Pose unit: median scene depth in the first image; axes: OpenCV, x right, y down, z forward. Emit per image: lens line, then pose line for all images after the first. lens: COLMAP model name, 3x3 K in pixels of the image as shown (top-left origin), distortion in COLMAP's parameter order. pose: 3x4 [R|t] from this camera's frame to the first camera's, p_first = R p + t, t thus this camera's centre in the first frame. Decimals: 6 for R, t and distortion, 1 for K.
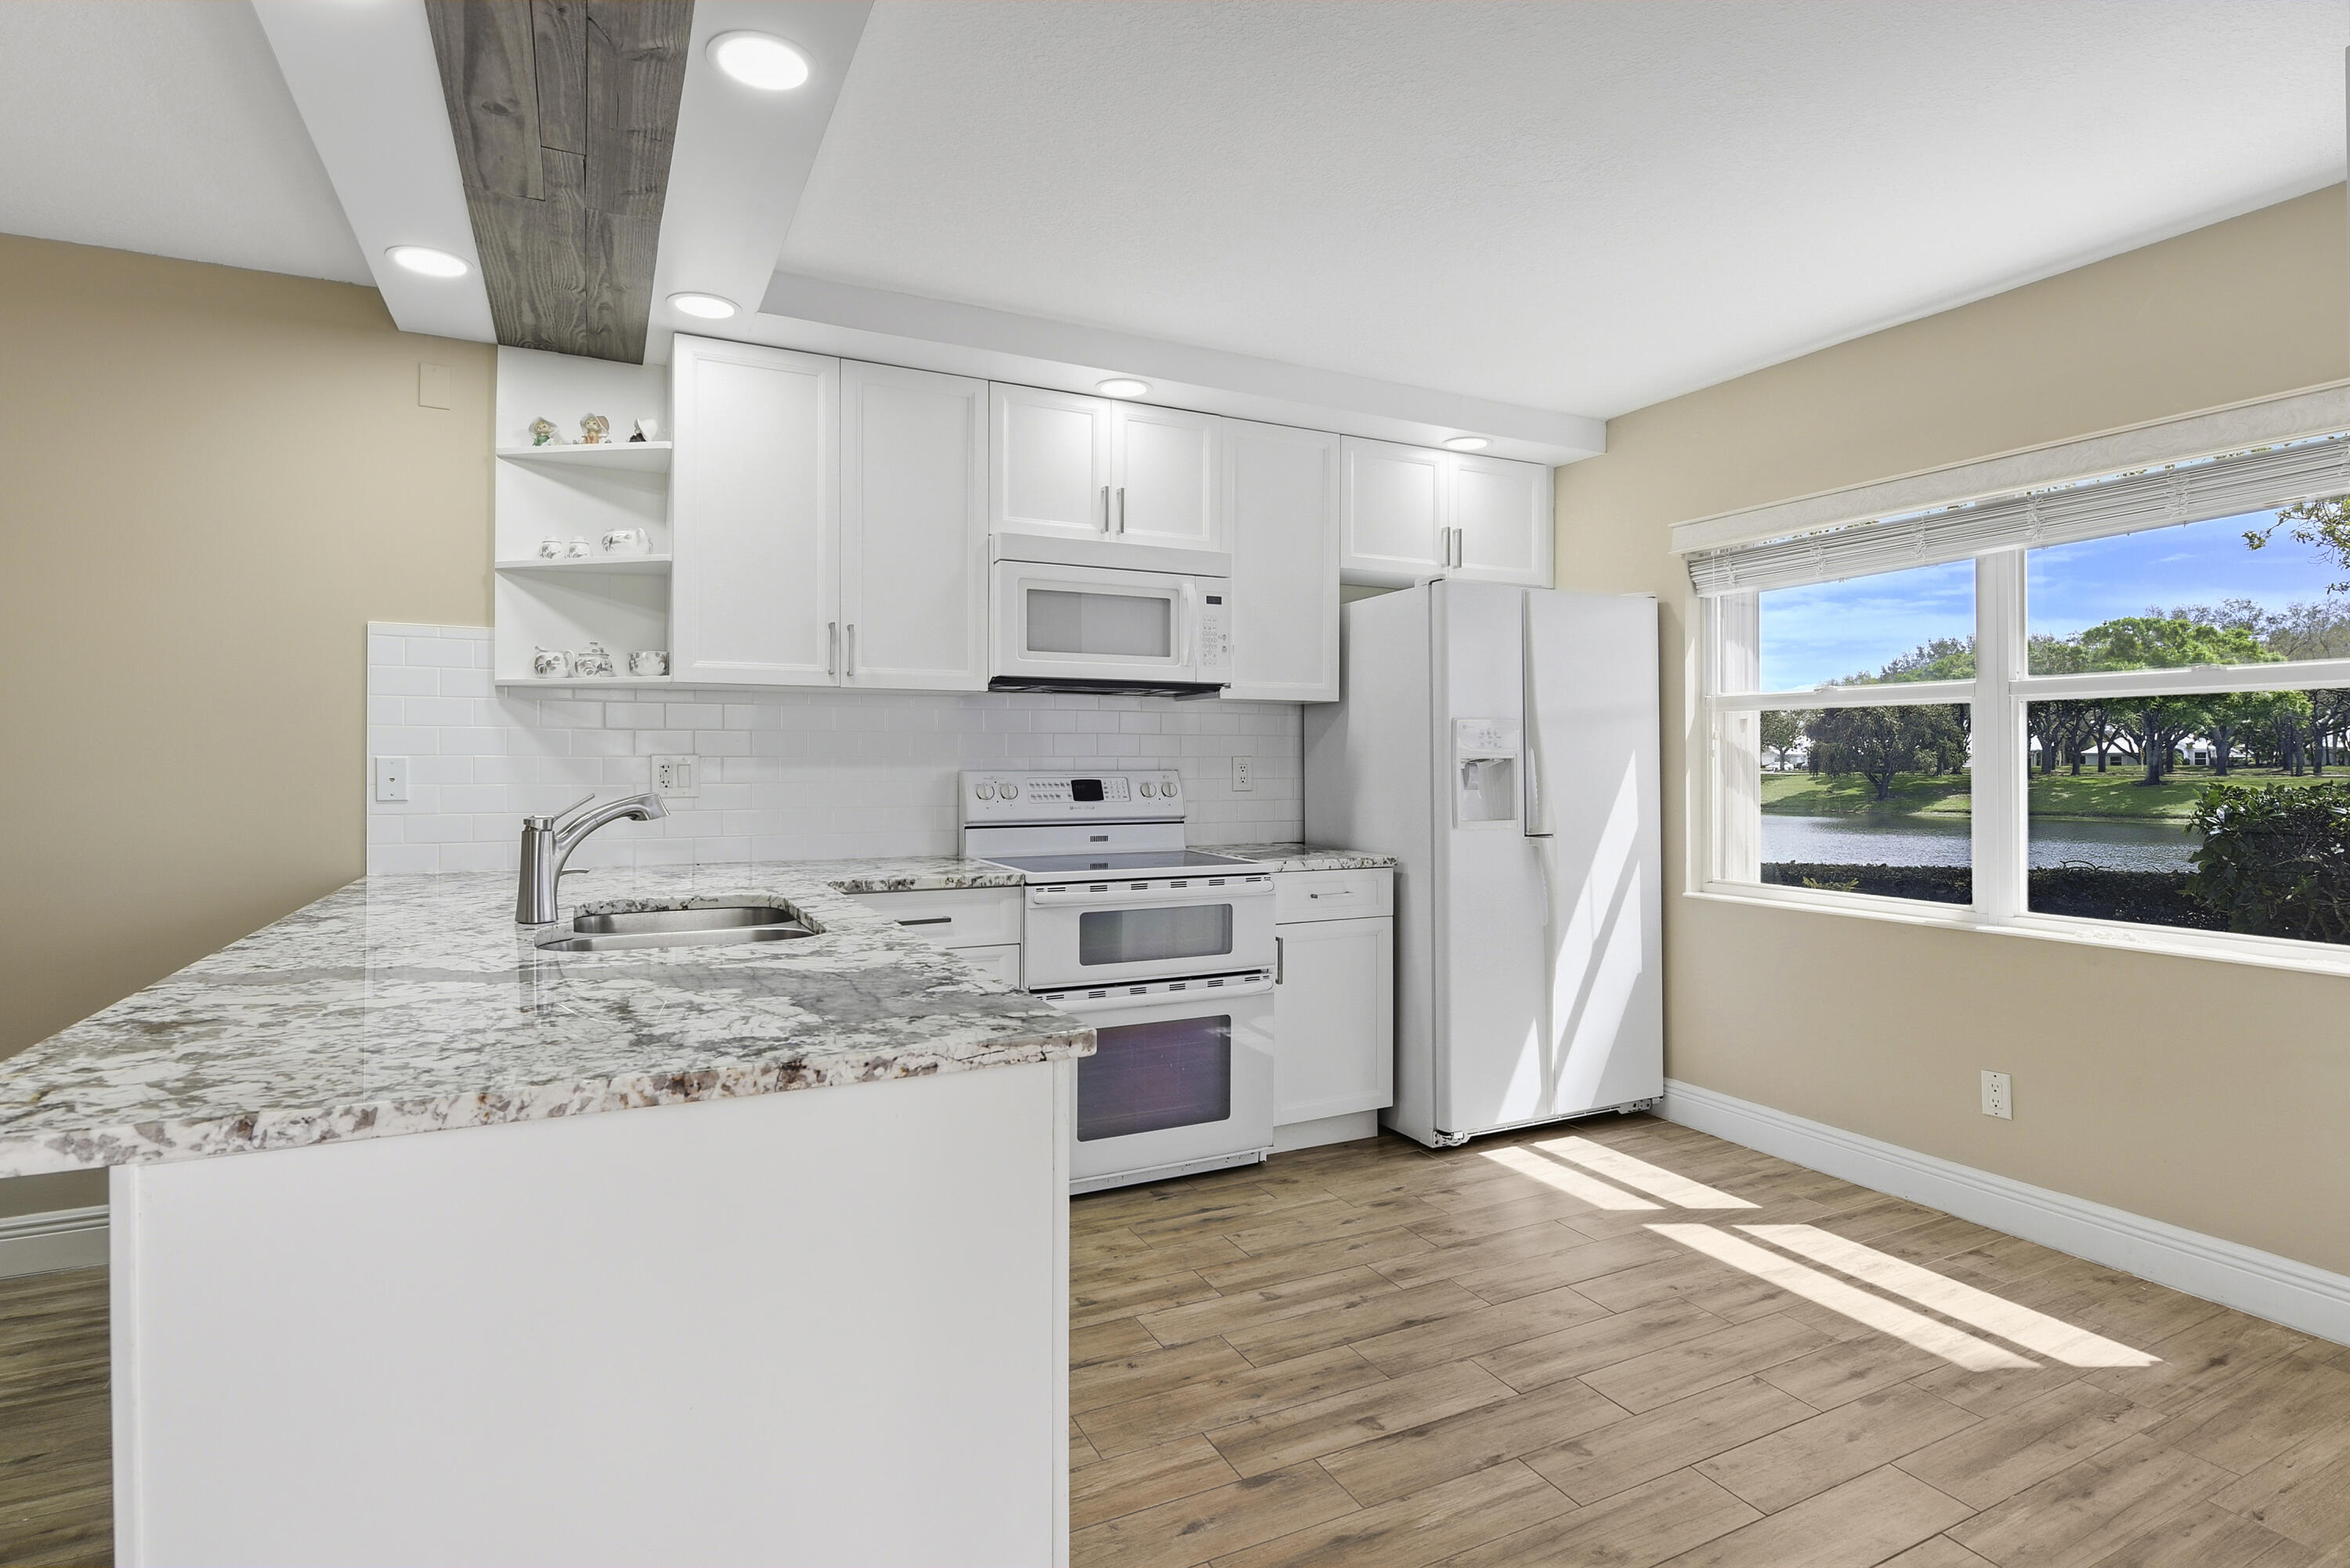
lens RADIAL K [[1185.8, 0, 1219.7], [0, 1185.8, 765.8], [0, 0, 1]] dist [-0.004186, -0.003154]
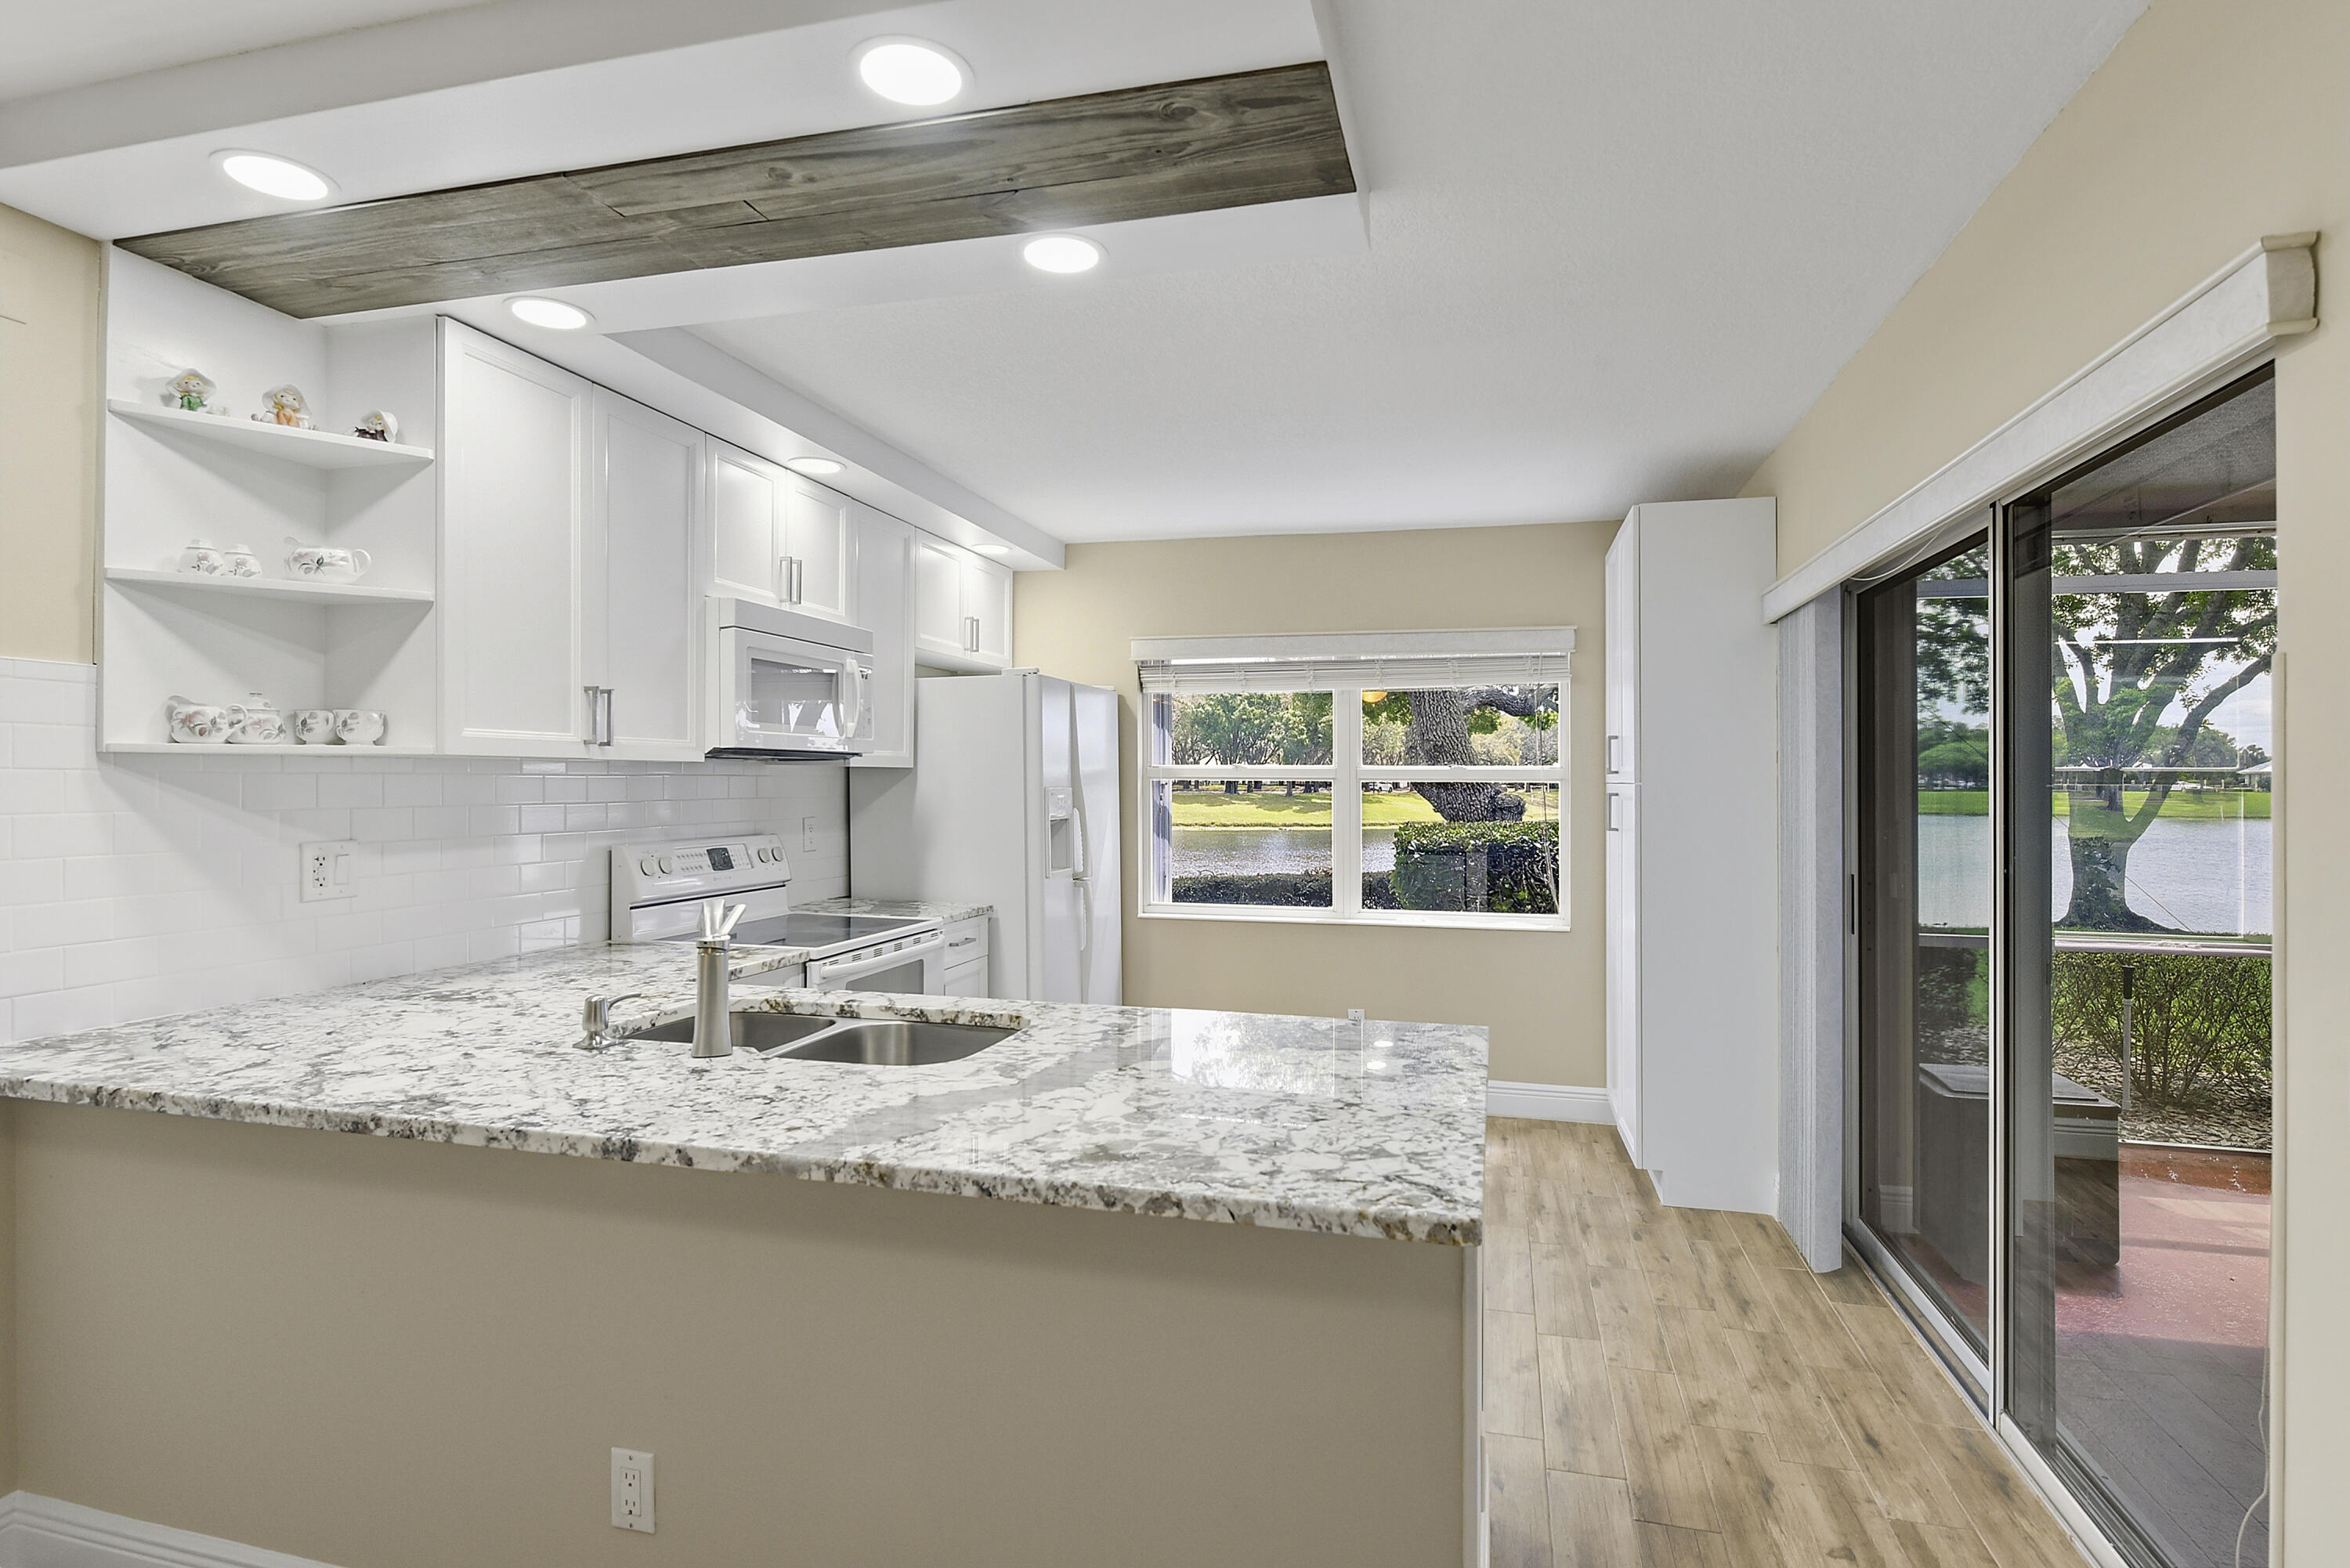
lens RADIAL K [[1185.8, 0, 1180.5], [0, 1185.8, 773.2], [0, 0, 1]] dist [-0.004186, -0.003154]
pose [[0.660063, 0.005787, 0.751188, -0.696618], [-0.001708, 0.999979, -0.006203, -0.051866], [-0.751209, 0.002811, 0.660059, 0.097755]]
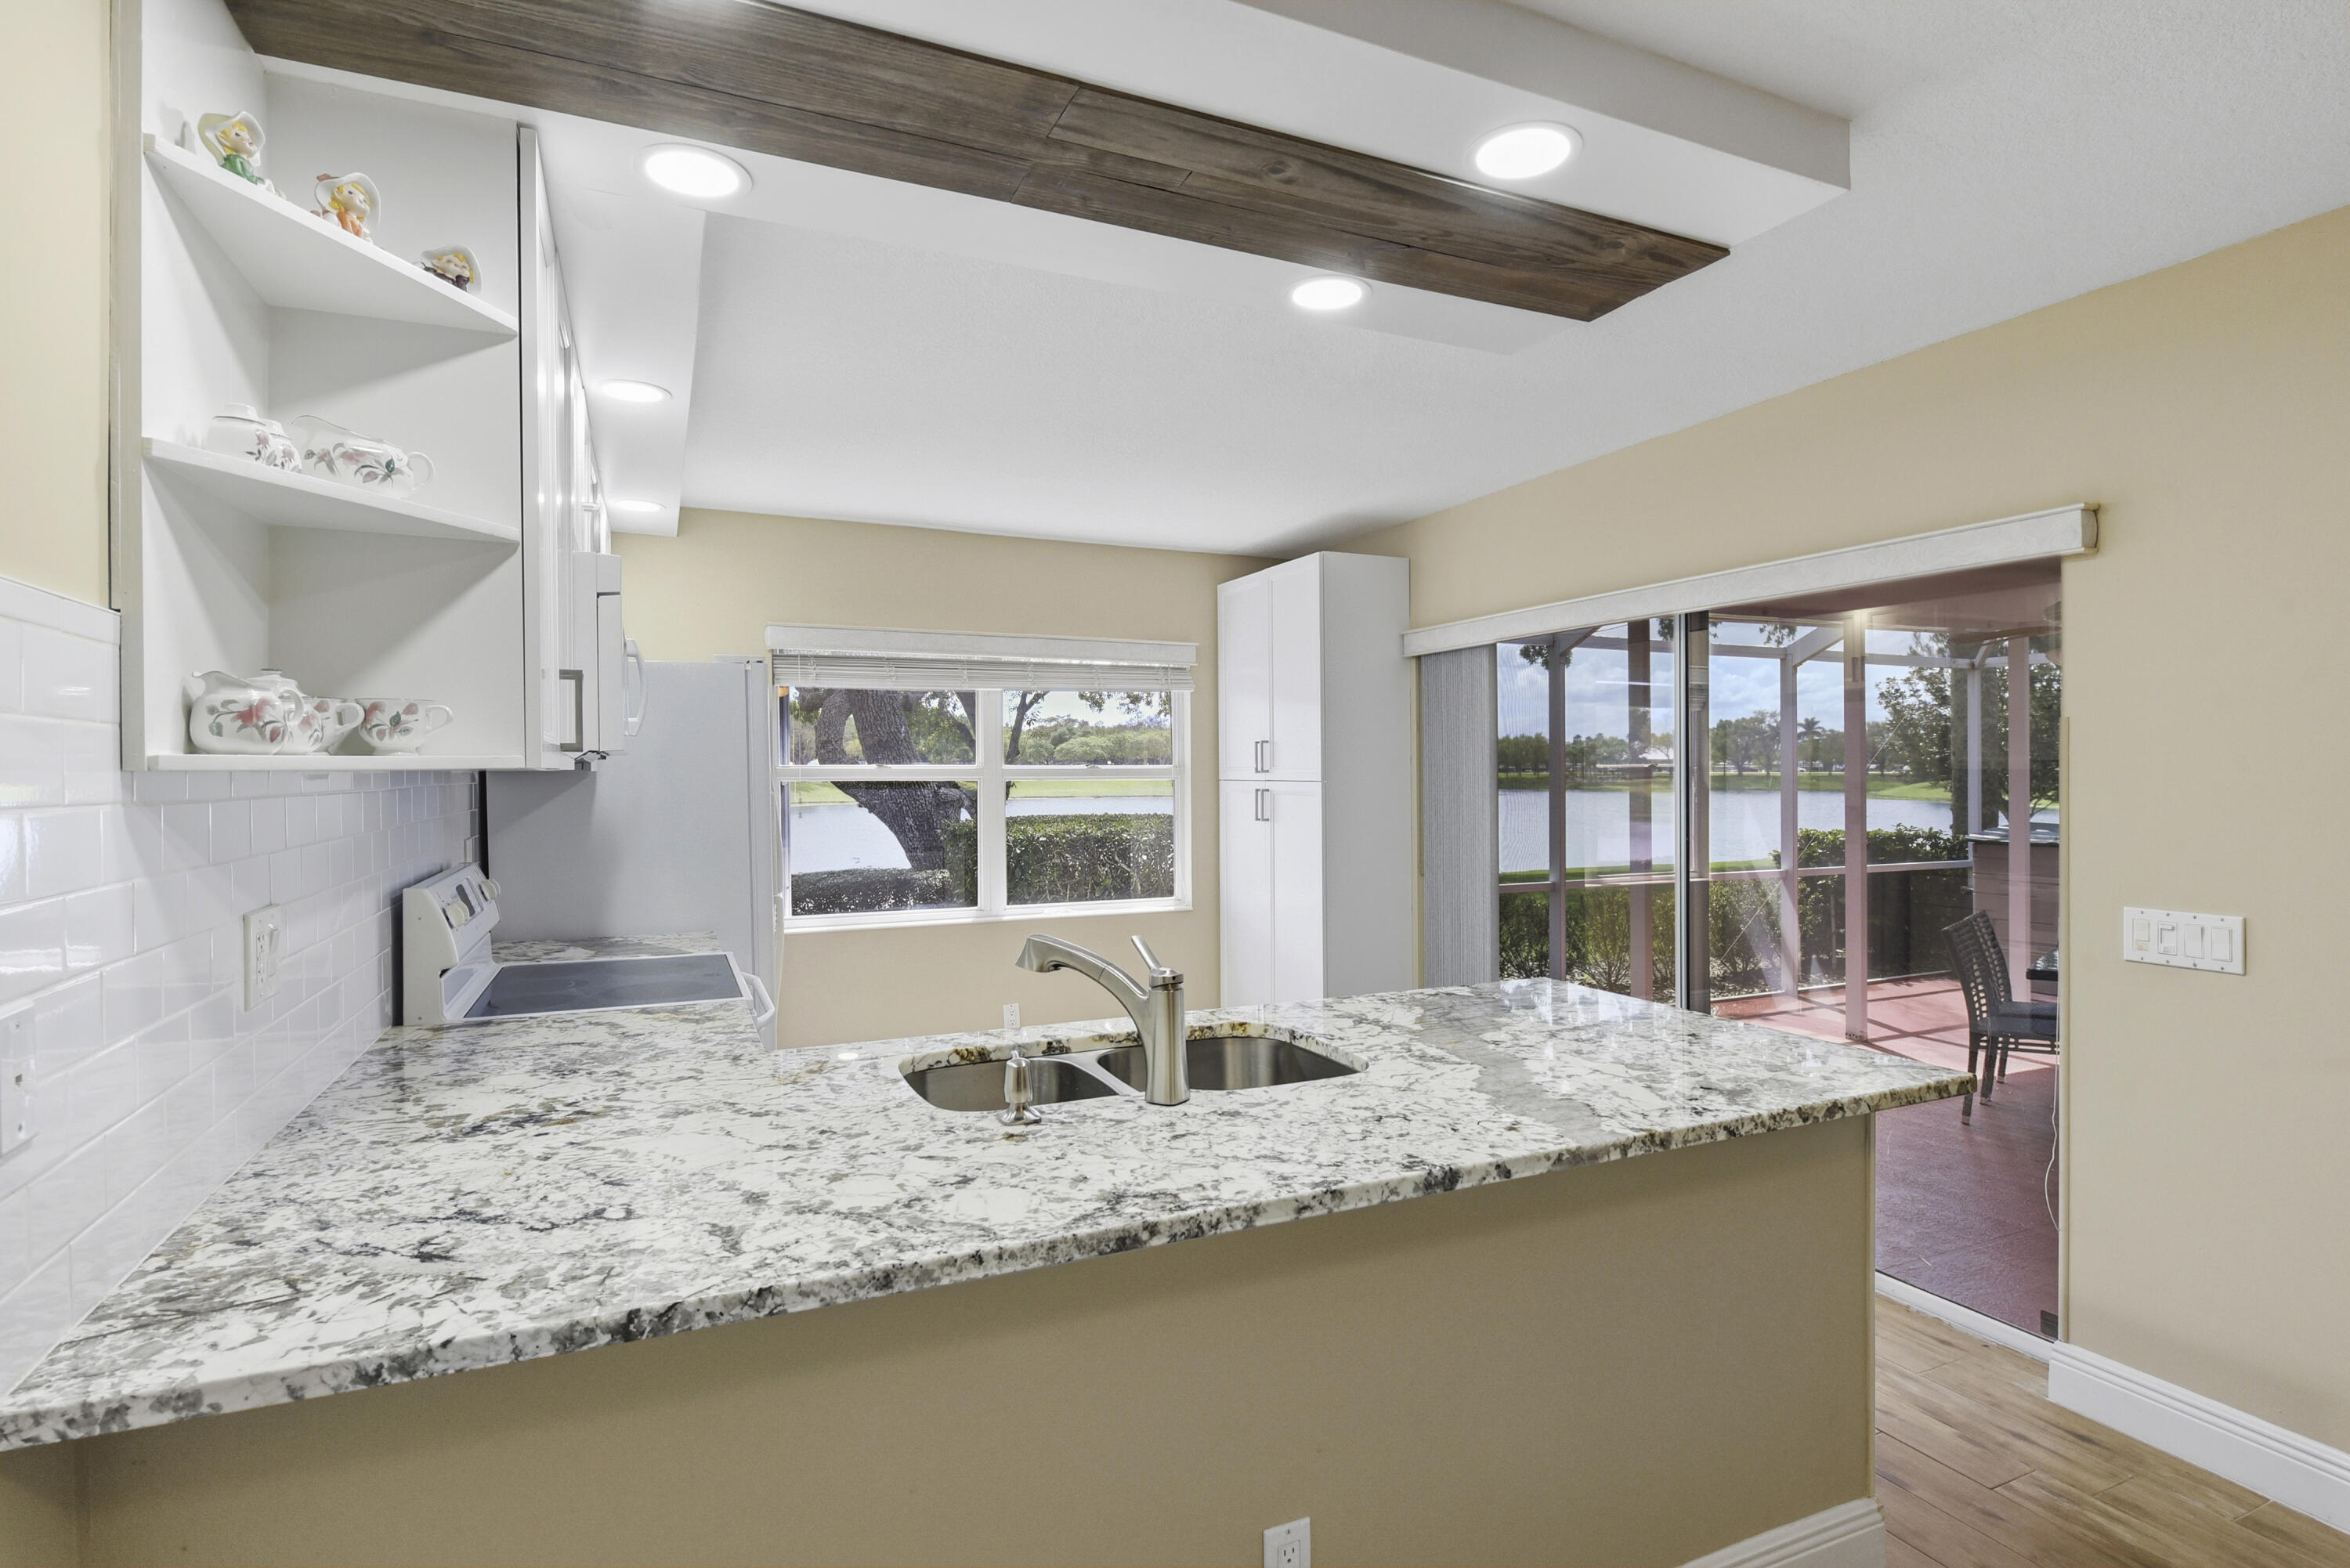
lens RADIAL K [[1185.8, 0, 1184.5], [0, 1185.8, 768.2], [0, 0, 1]] dist [-0.004186, -0.003154]
pose [[0.034691, 0.000279, 0.999398, -0.953541], [0.005910, 0.999982, -0.000485, -0.065988], [-0.999381, 0.005923, 0.034689, 0.657949]]
